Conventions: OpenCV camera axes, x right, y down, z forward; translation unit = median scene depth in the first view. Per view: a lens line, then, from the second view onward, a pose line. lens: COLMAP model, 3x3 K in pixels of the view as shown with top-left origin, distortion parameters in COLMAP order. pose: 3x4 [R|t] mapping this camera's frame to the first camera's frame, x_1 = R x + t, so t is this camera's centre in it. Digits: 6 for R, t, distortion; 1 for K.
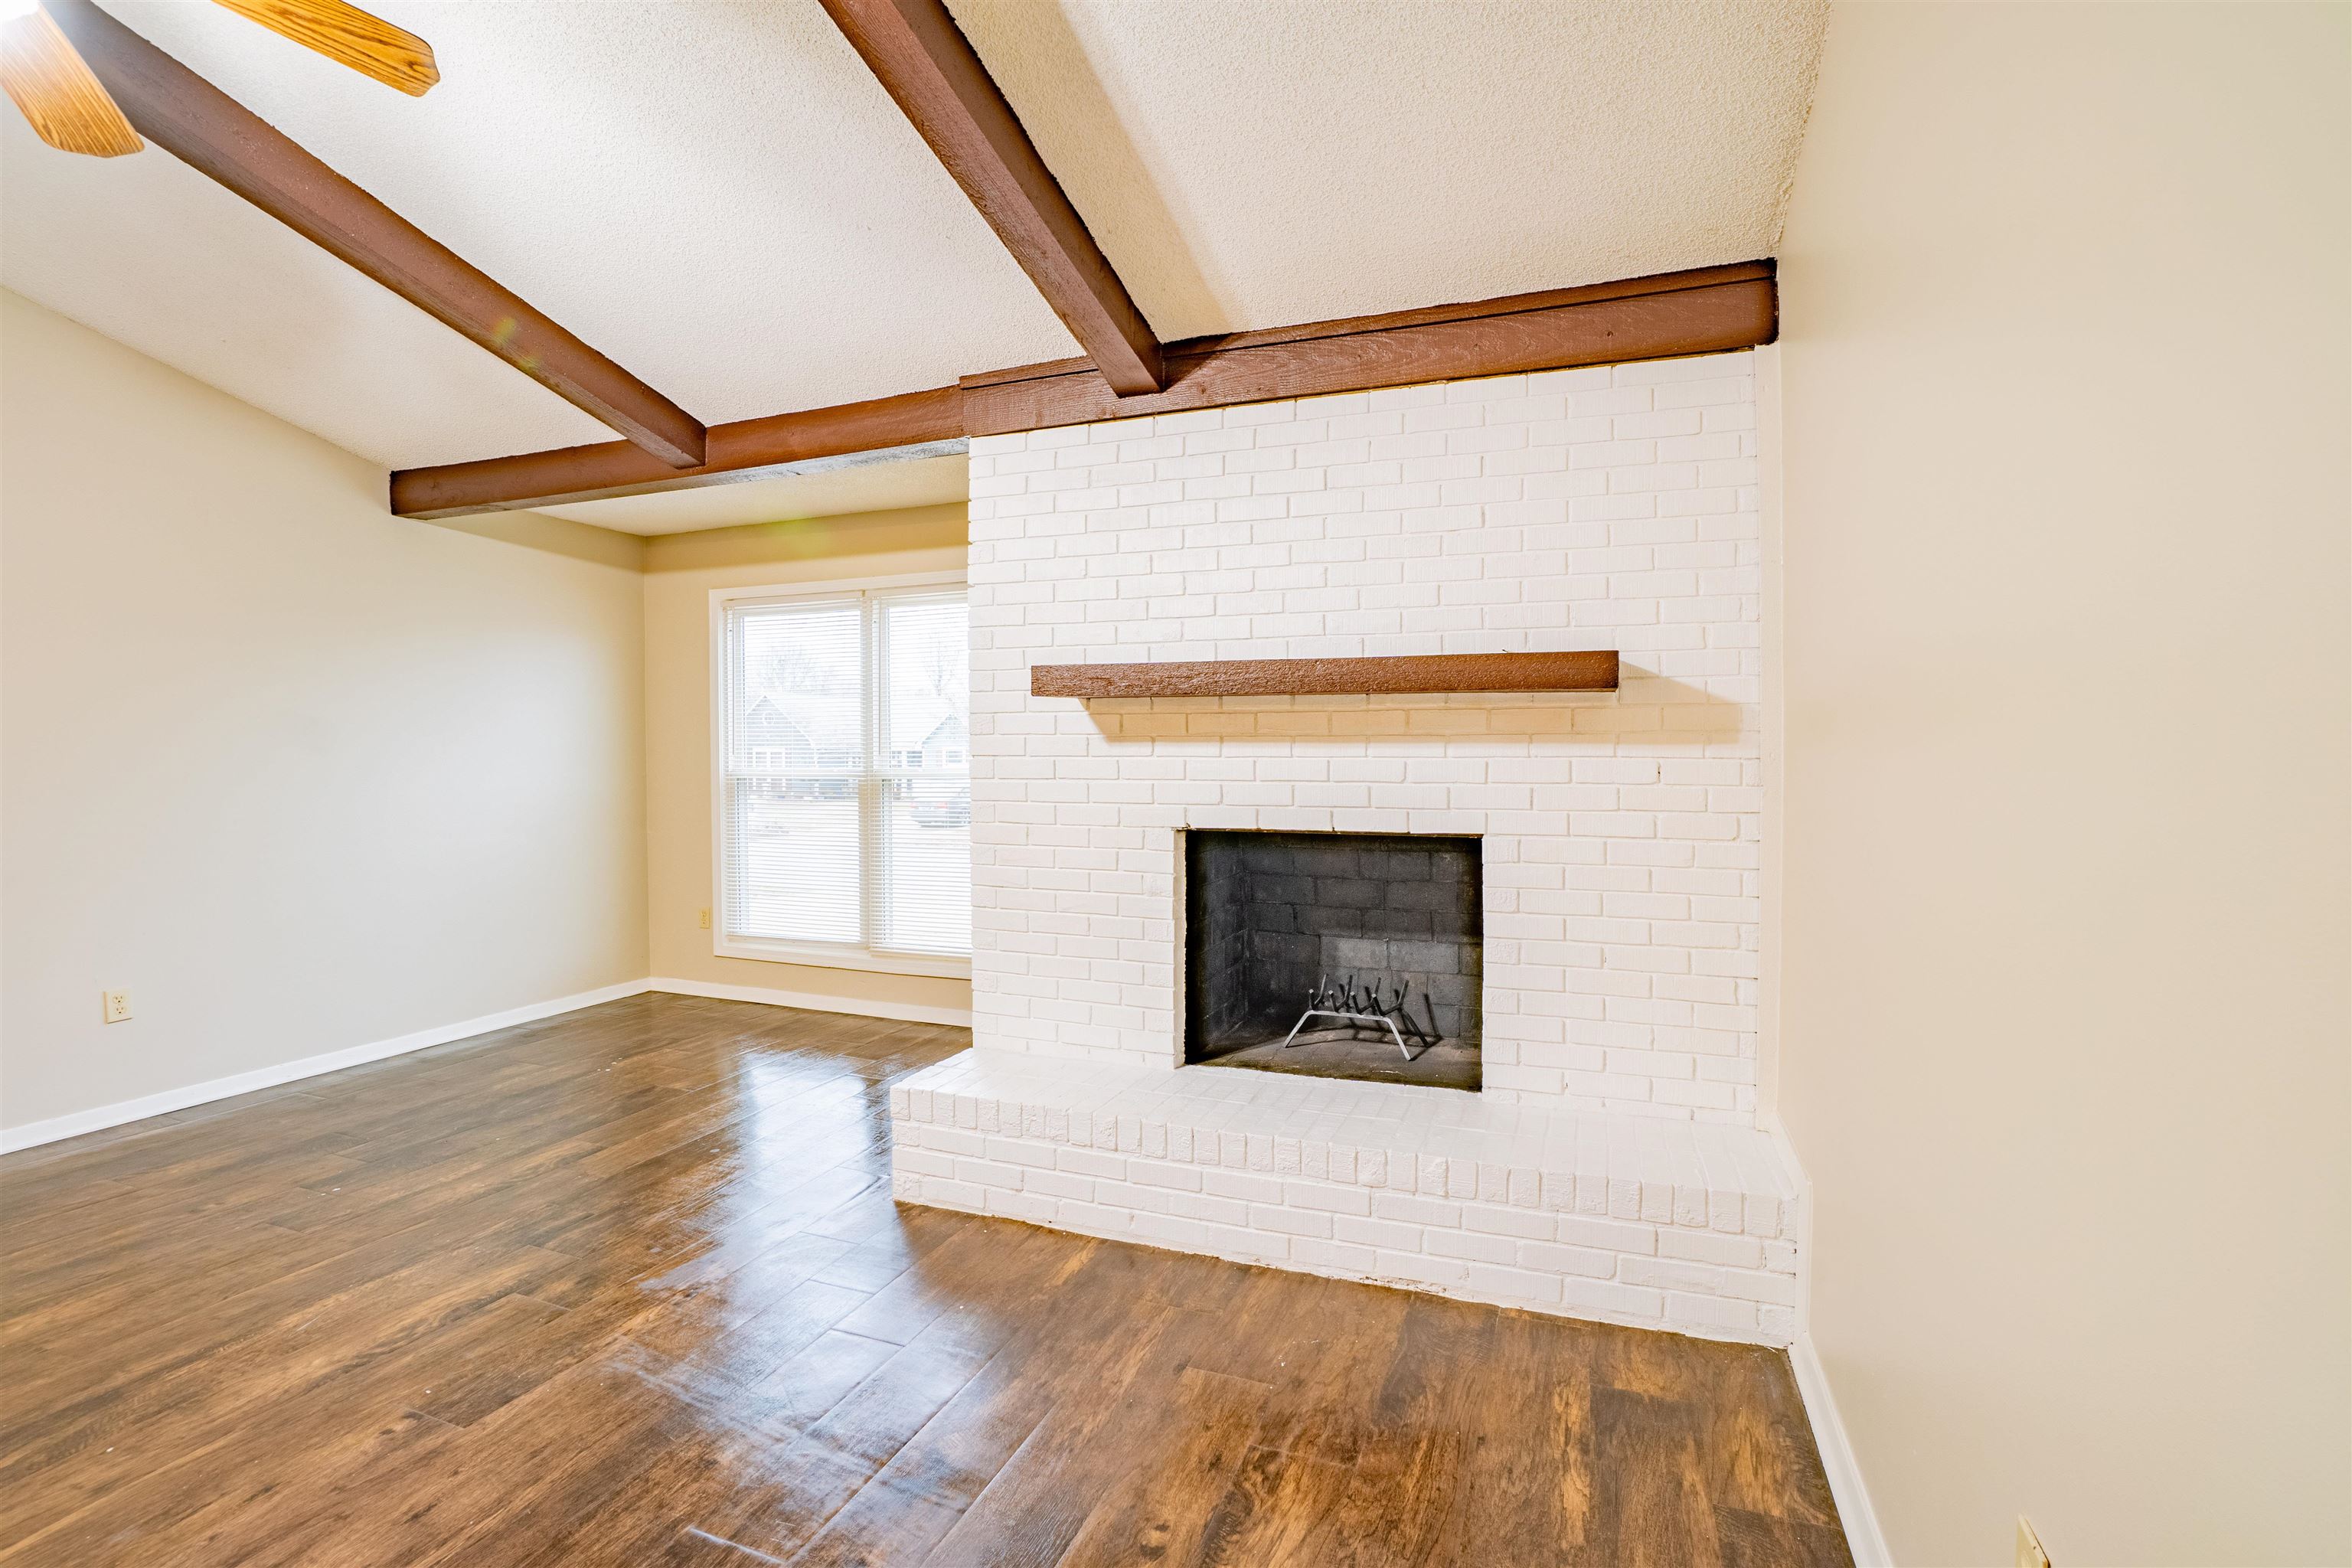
lens RADIAL K [[1066.4, 0, 1177.0], [0, 1066.4, 744.9], [0, 0, 1]] dist [-0.058793, 0.020801]
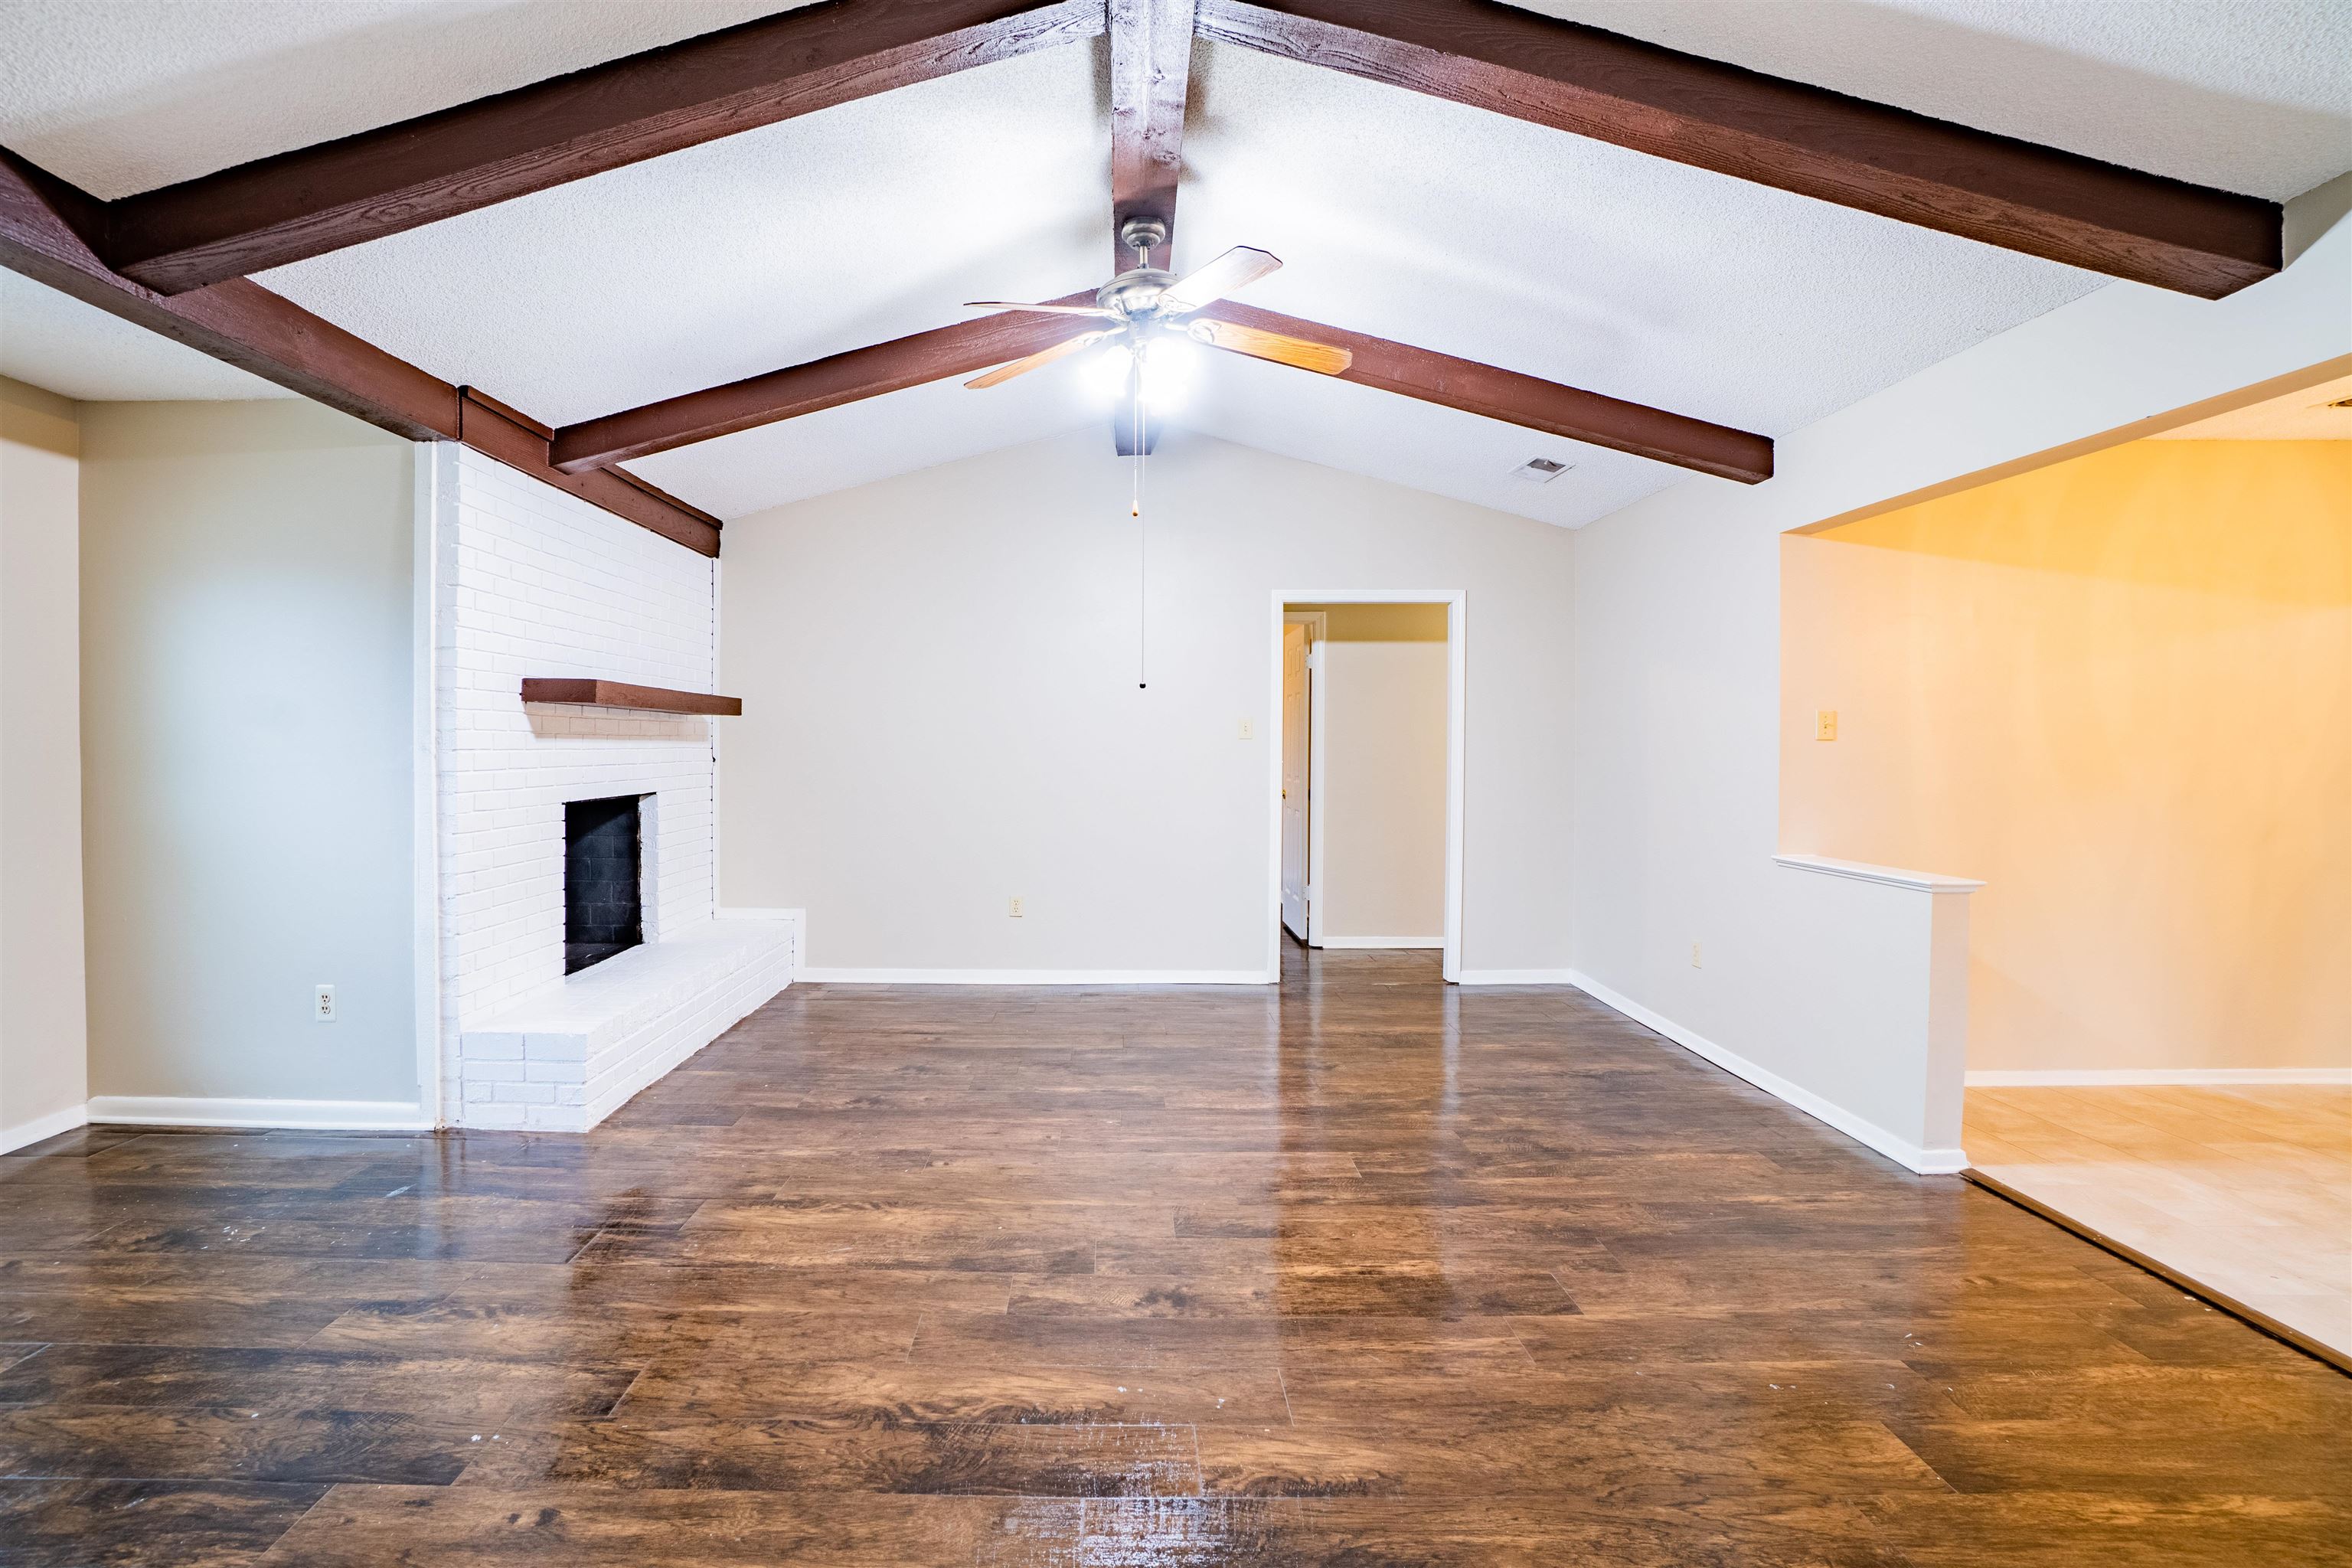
lens RADIAL K [[1066.4, 0, 1177.0], [0, 1066.4, 744.9], [0, 0, 1]] dist [-0.058793, 0.020801]
pose [[-0.400859, -0.000707, 0.916139, -1.845478], [0.002439, 0.999995, 0.001839, 0.006014], [-0.916136, 0.002972, -0.400856, 1.008066]]
